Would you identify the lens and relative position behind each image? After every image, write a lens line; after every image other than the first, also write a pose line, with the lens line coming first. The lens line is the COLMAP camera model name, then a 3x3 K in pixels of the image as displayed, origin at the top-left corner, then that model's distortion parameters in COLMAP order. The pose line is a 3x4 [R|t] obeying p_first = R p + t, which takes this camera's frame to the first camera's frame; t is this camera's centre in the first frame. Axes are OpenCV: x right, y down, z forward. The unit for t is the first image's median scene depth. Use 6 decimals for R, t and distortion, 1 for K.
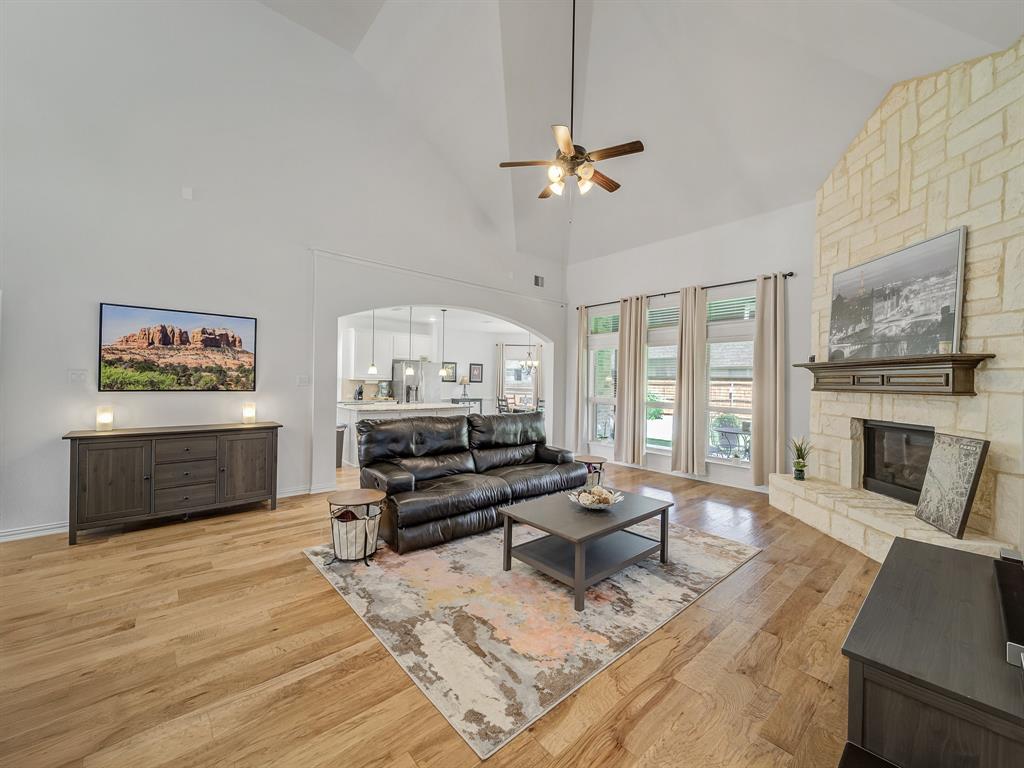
lens RADIAL K [[405.0, 0, 514.6], [0, 405.0, 381.0], [0, 0, 1]] dist [0.001063, -0.000474]
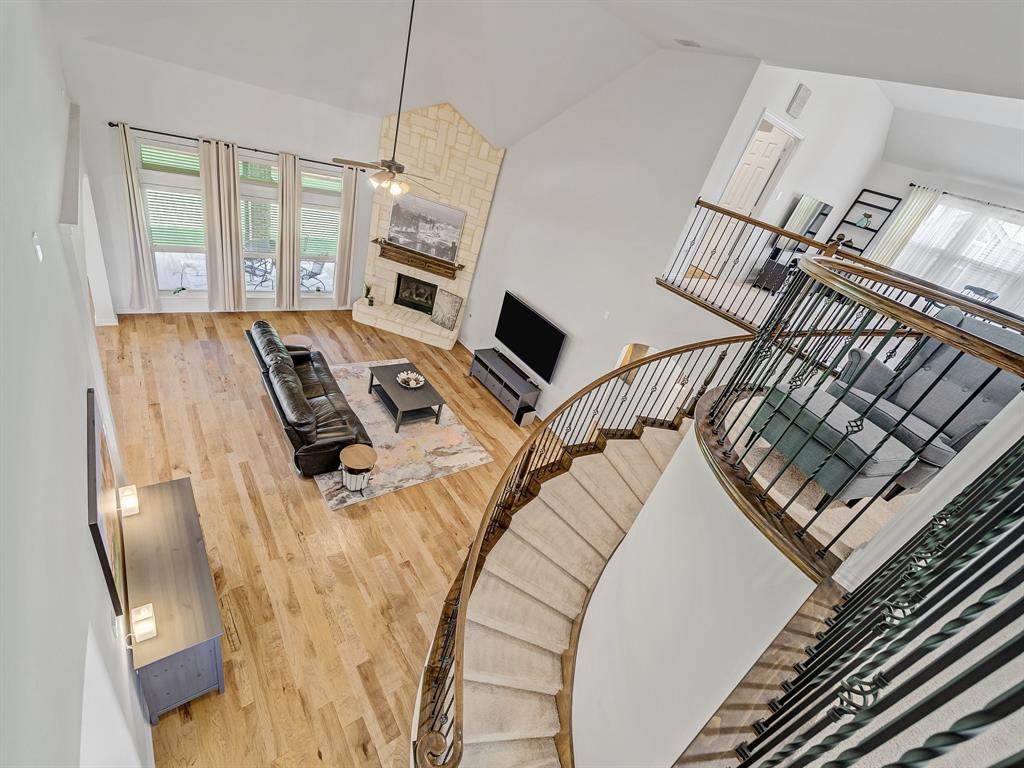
lens RADIAL K [[440.3, 0, 512.0], [0, 440.3, 384.0], [0, 0, 1]] dist [-0.000156, -0.000153]
pose [[0.076174, -0.509880, 0.856866, -1.257856], [-0.268995, 0.816991, 0.510065, -0.725214], [-0.960125, -0.269346, -0.074922, 0.496058]]
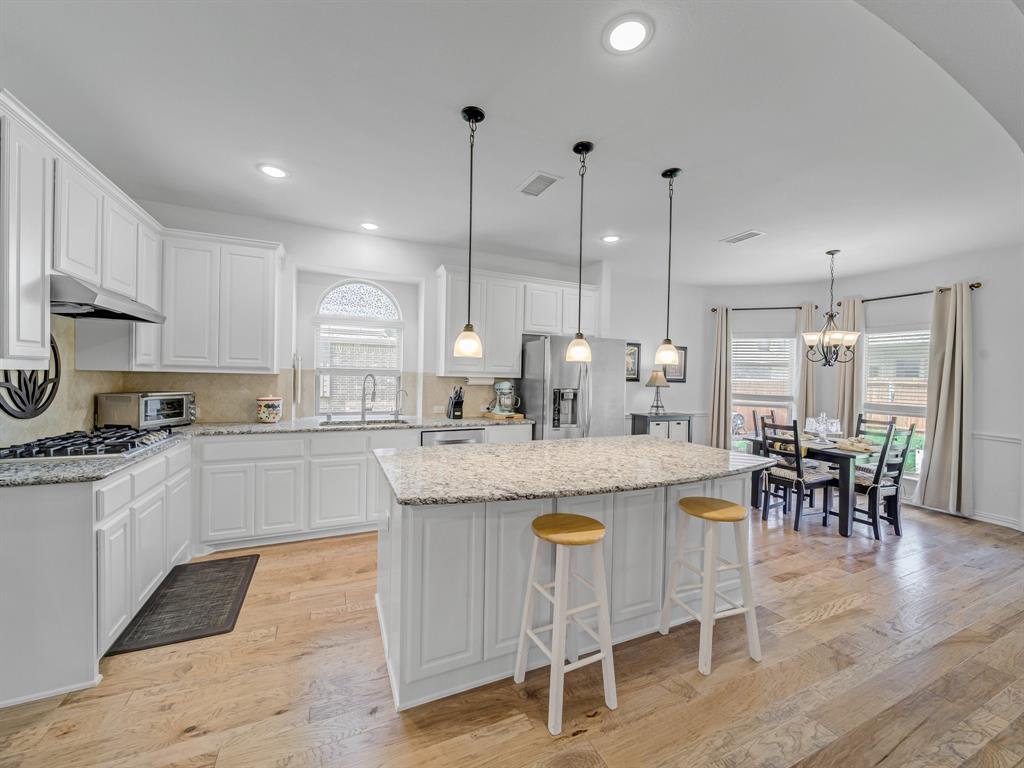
lens RADIAL K [[405.0, 0, 514.6], [0, 405.0, 381.0], [0, 0, 1]] dist [0.001063, -0.000474]
pose [[0.956549, 0.006681, -0.291494, -0.383103], [-0.004739, 0.999962, 0.007368, -0.003000], [0.291532, -0.005666, 0.956544, 1.210758]]
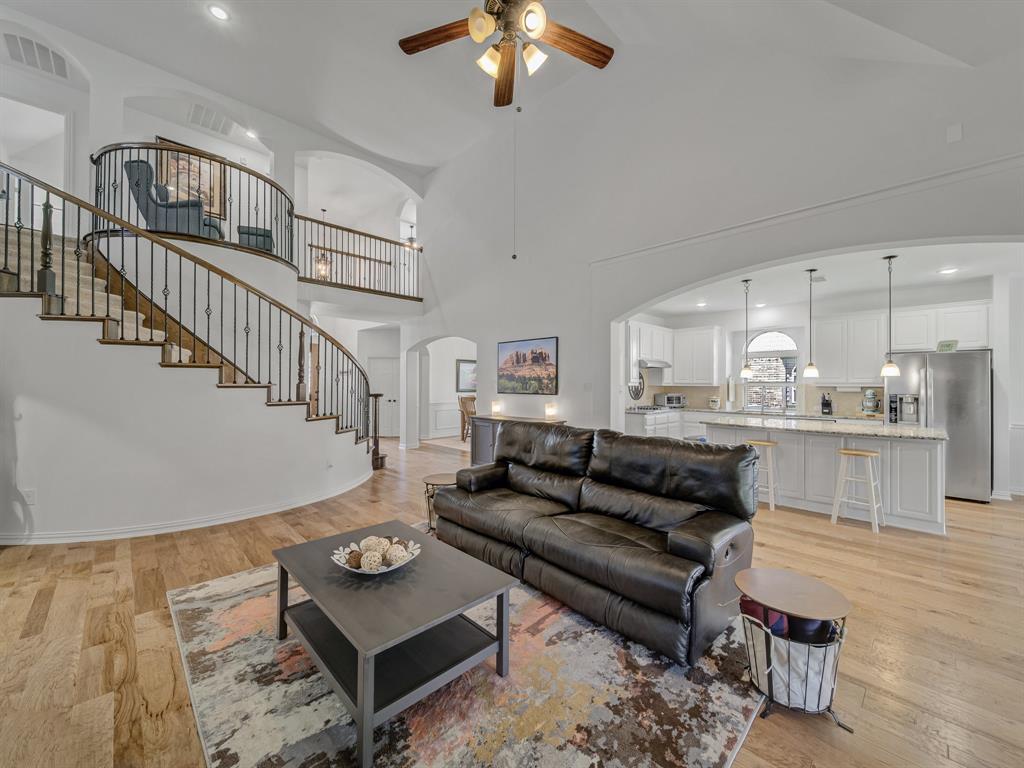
lens RADIAL K [[405.0, 0, 514.6], [0, 405.0, 381.0], [0, 0, 1]] dist [0.001063, -0.000474]
pose [[0.049053, -0.025142, -0.998480, 0.660695], [-0.001639, 0.999680, -0.025252, 0.015089], [0.998795, 0.002875, 0.048996, 0.890570]]
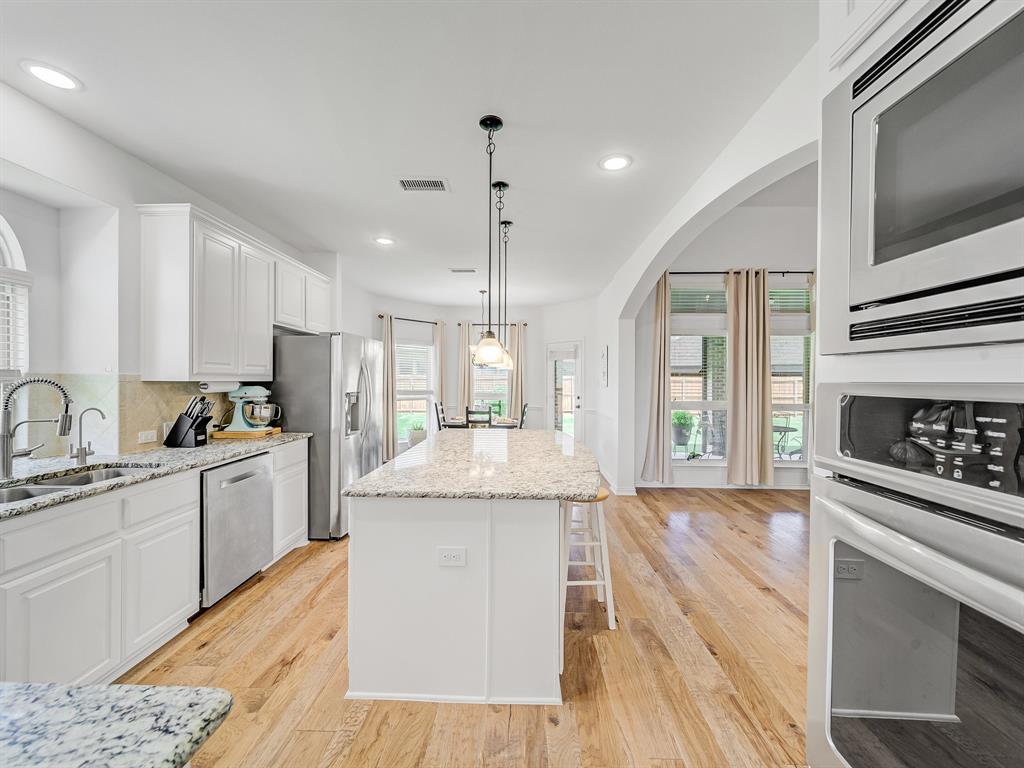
lens RADIAL K [[405.0, 0, 514.6], [0, 405.0, 381.0], [0, 0, 1]] dist [0.001063, -0.000474]
pose [[0.681287, -0.014224, 0.731878, -0.952286], [0.003046, 0.999858, 0.016597, -0.016177], [-0.732010, -0.009078, 0.681234, 1.311182]]
